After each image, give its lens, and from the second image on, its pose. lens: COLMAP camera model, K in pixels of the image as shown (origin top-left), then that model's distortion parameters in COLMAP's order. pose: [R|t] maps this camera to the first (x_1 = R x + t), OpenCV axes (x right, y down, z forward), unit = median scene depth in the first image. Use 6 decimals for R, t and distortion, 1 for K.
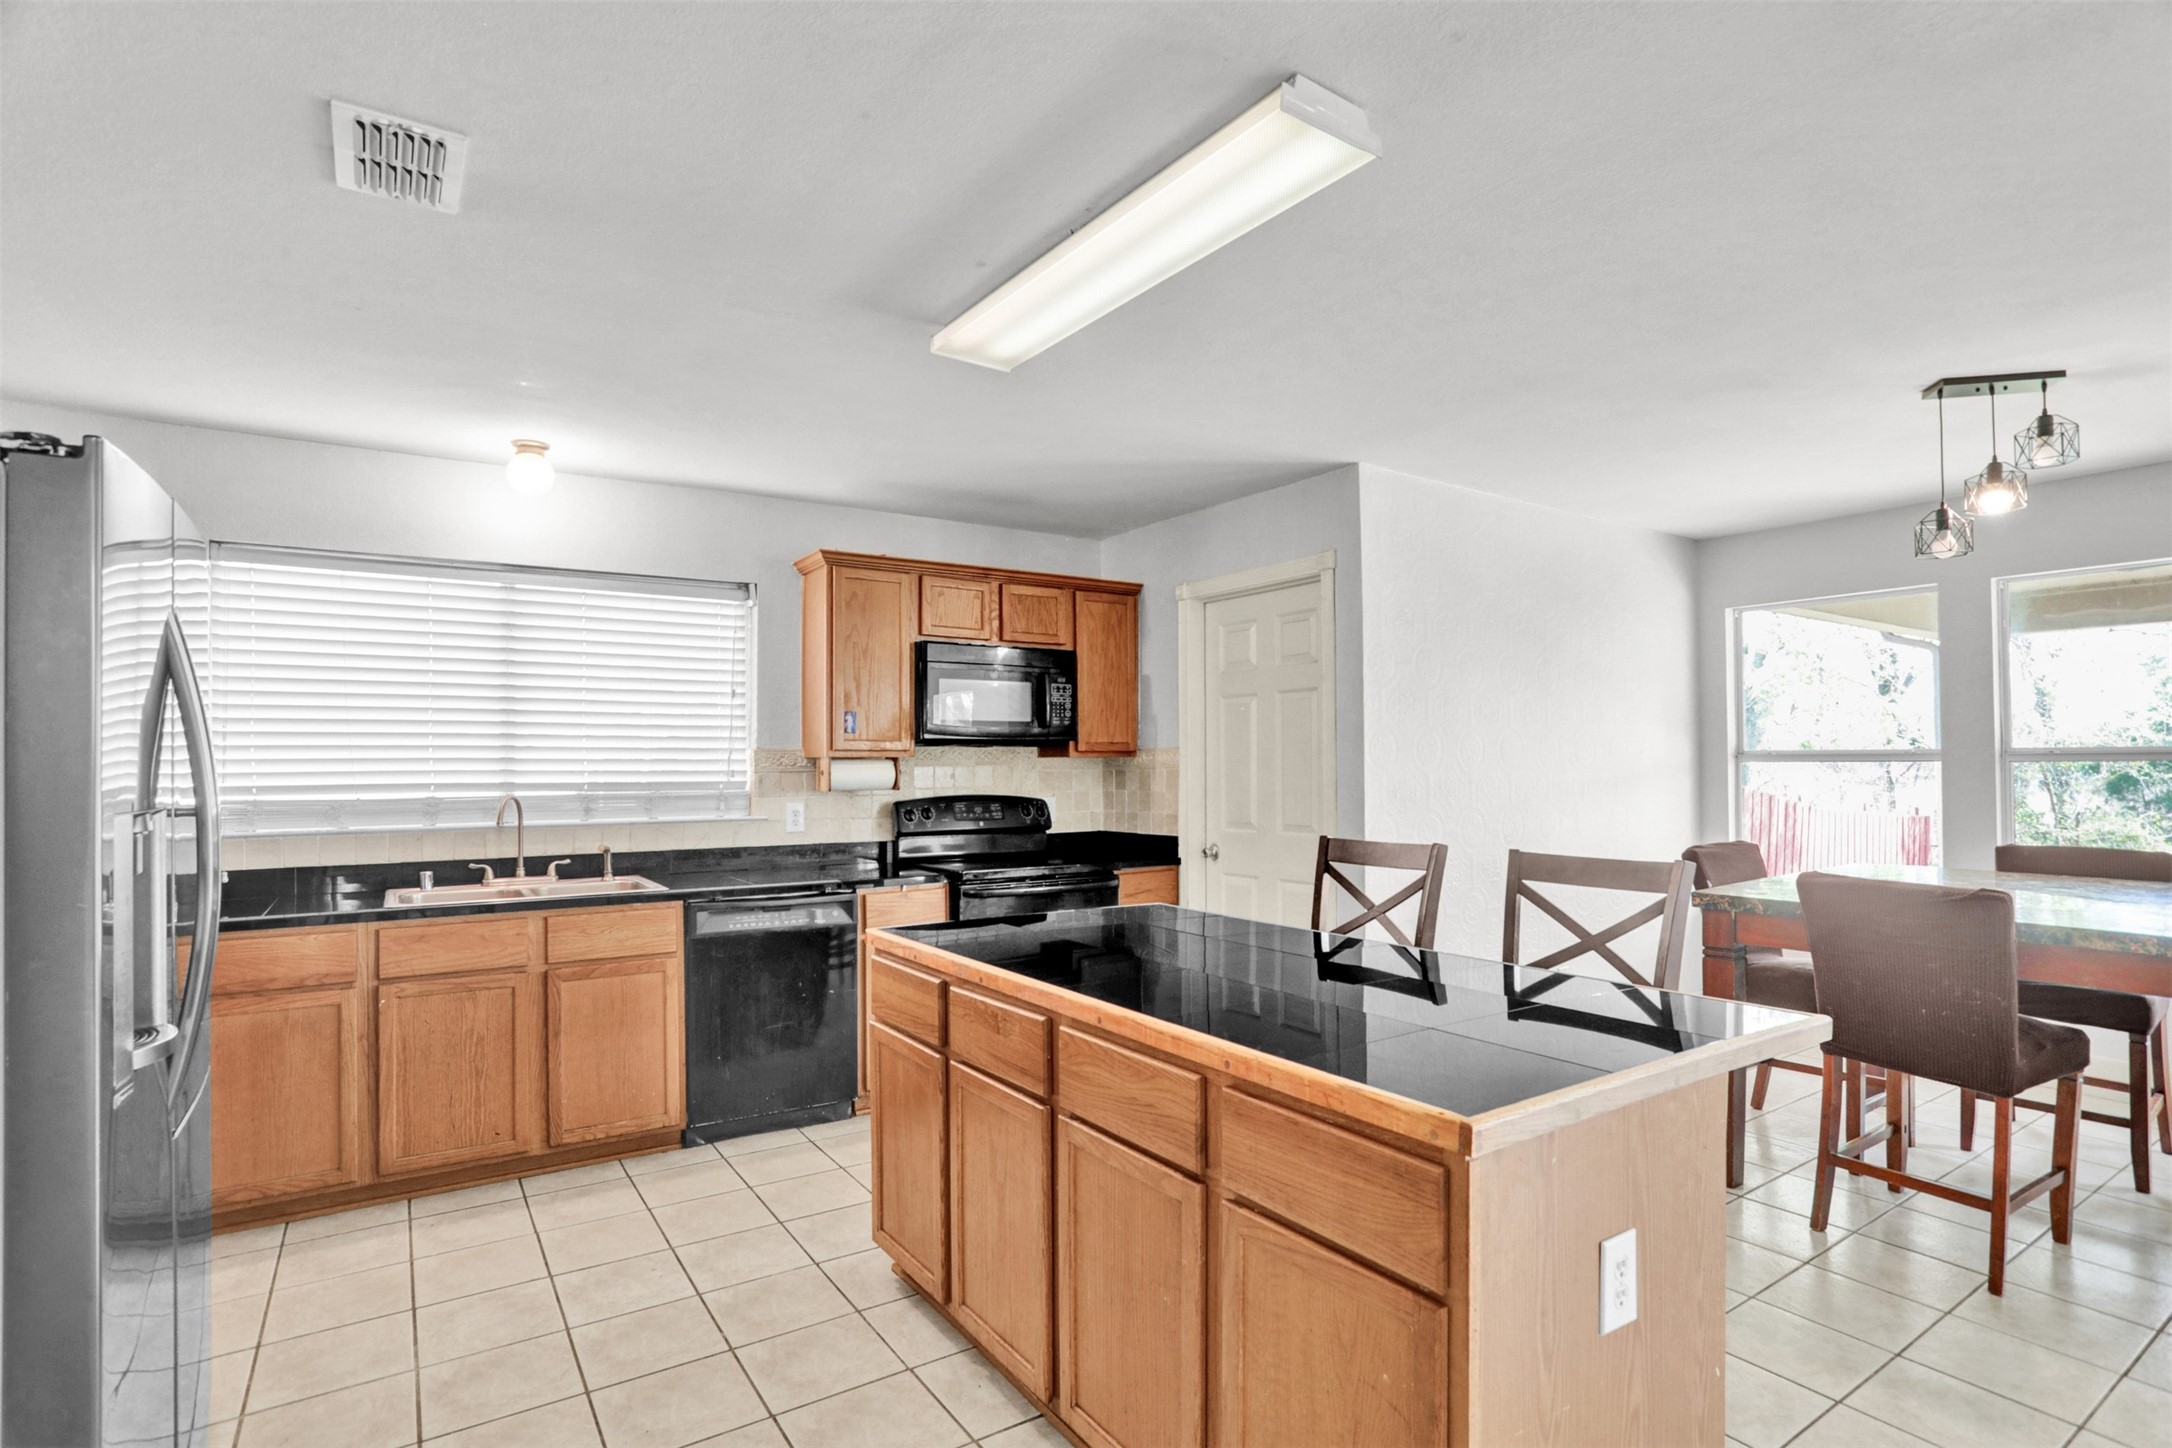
lens RADIAL K [[1087.4, 0, 1089.1], [0, 1087.4, 739.9], [0, 0, 1]] dist [-0.085248, 0.046340]
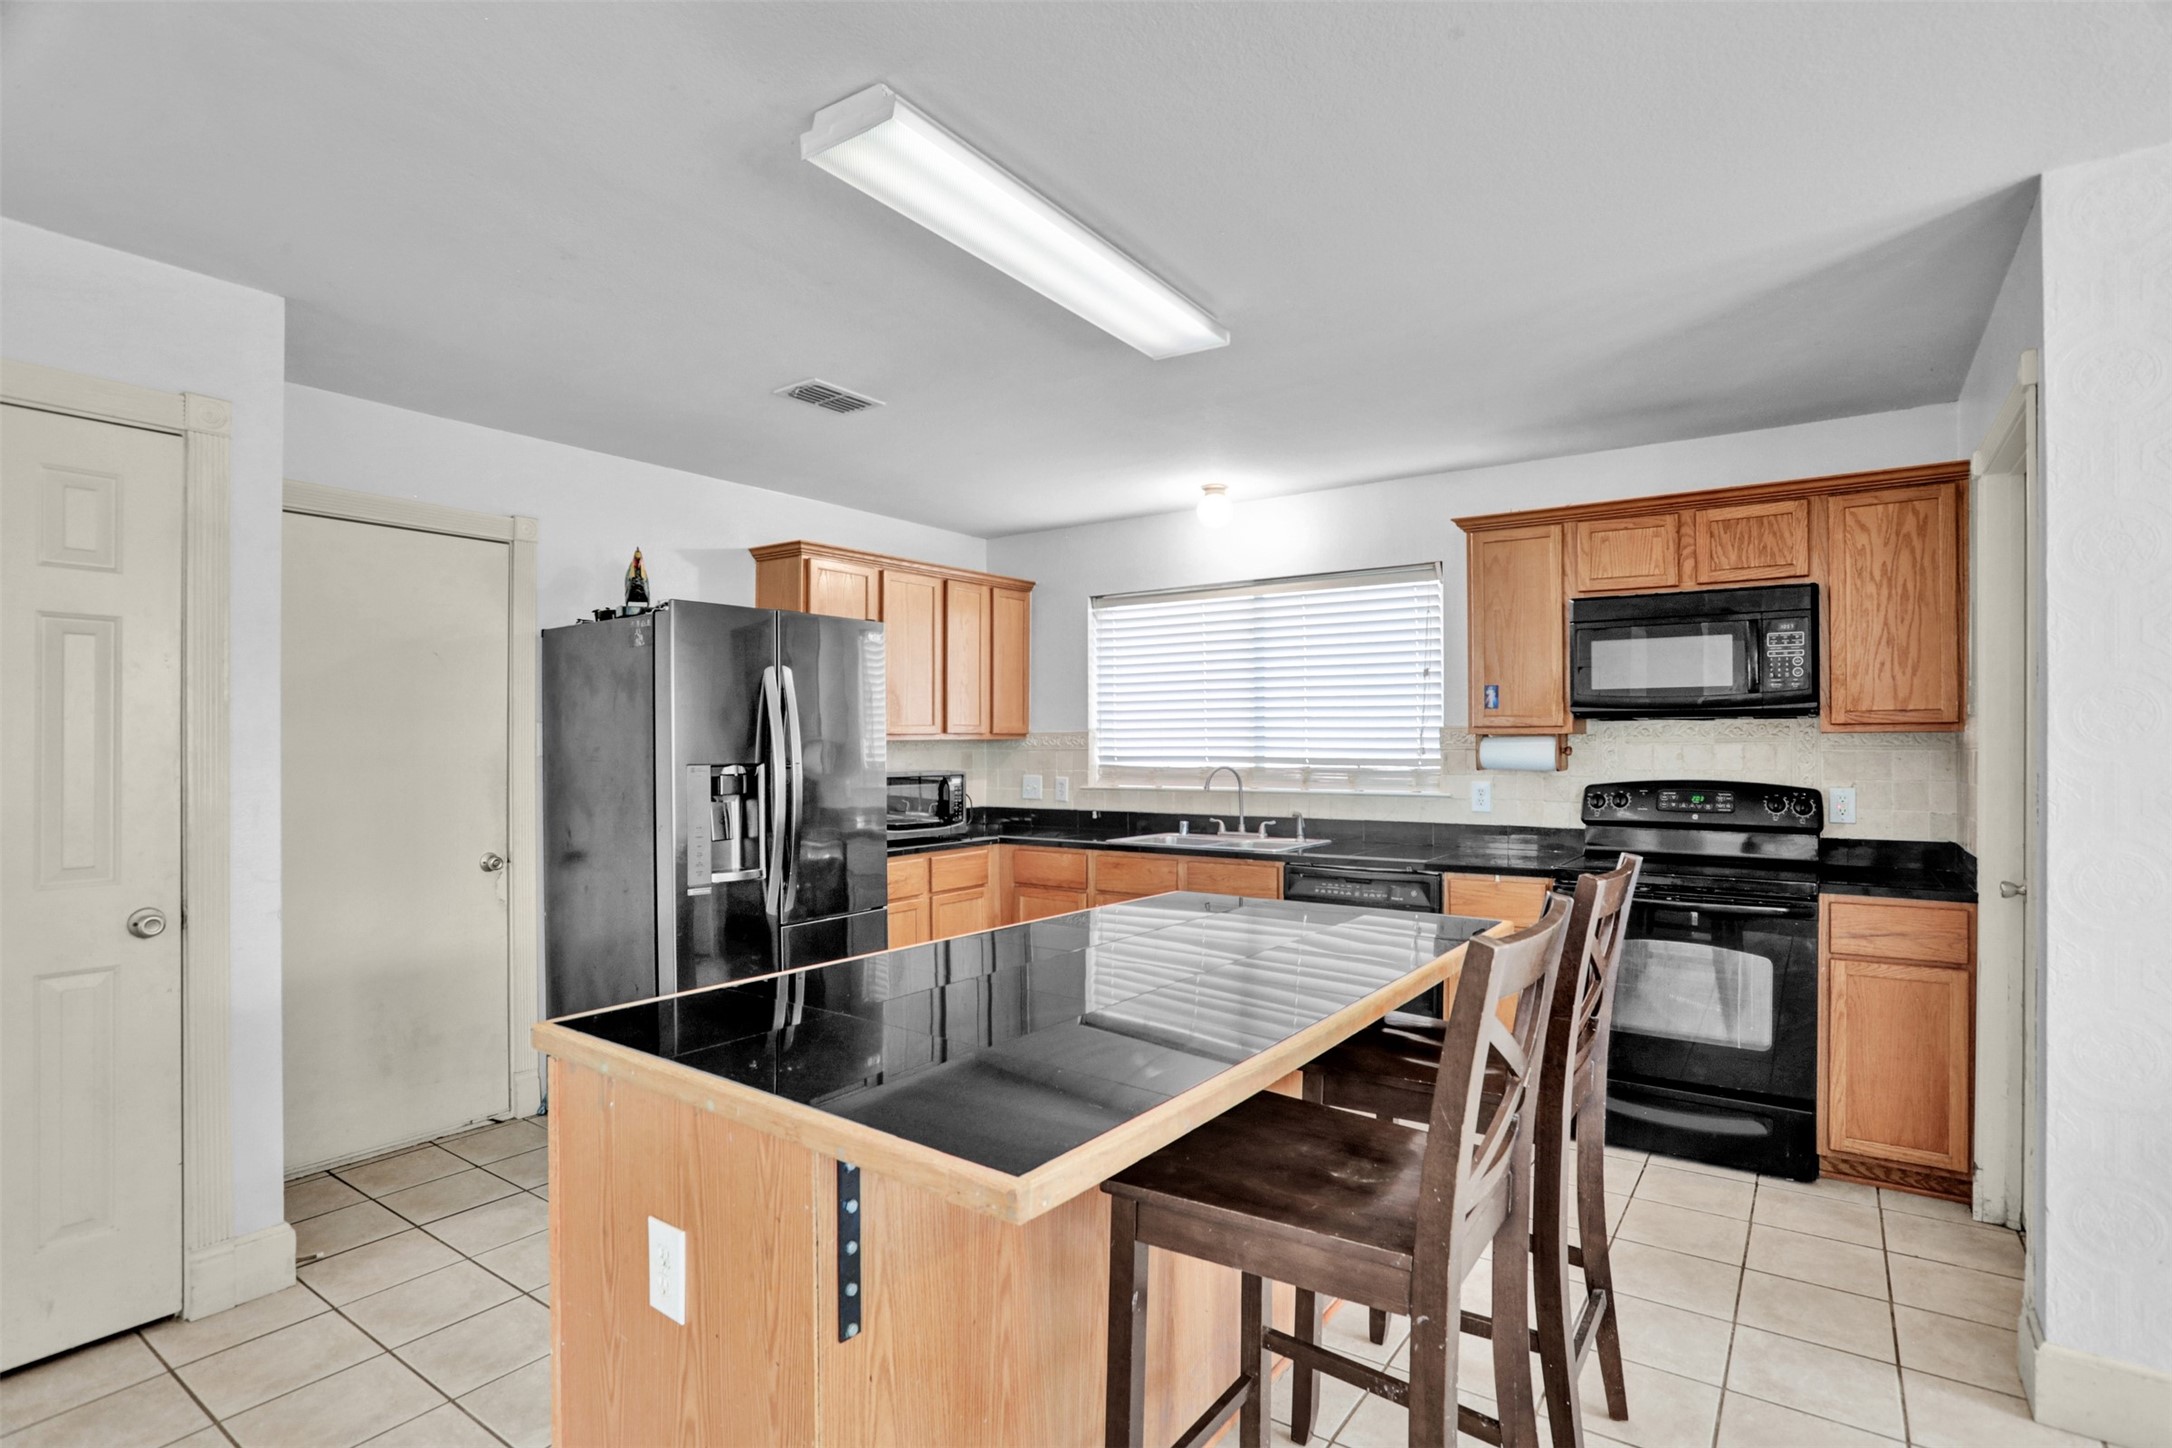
lens RADIAL K [[1087.4, 0, 1089.1], [0, 1087.4, 739.9], [0, 0, 1]] dist [-0.085248, 0.046340]
pose [[0.347049, 0.000472, -0.937847, 0.526610], [0.019746, 0.999775, 0.007810, 0.006723], [0.937639, -0.021229, 0.346962, 0.349108]]
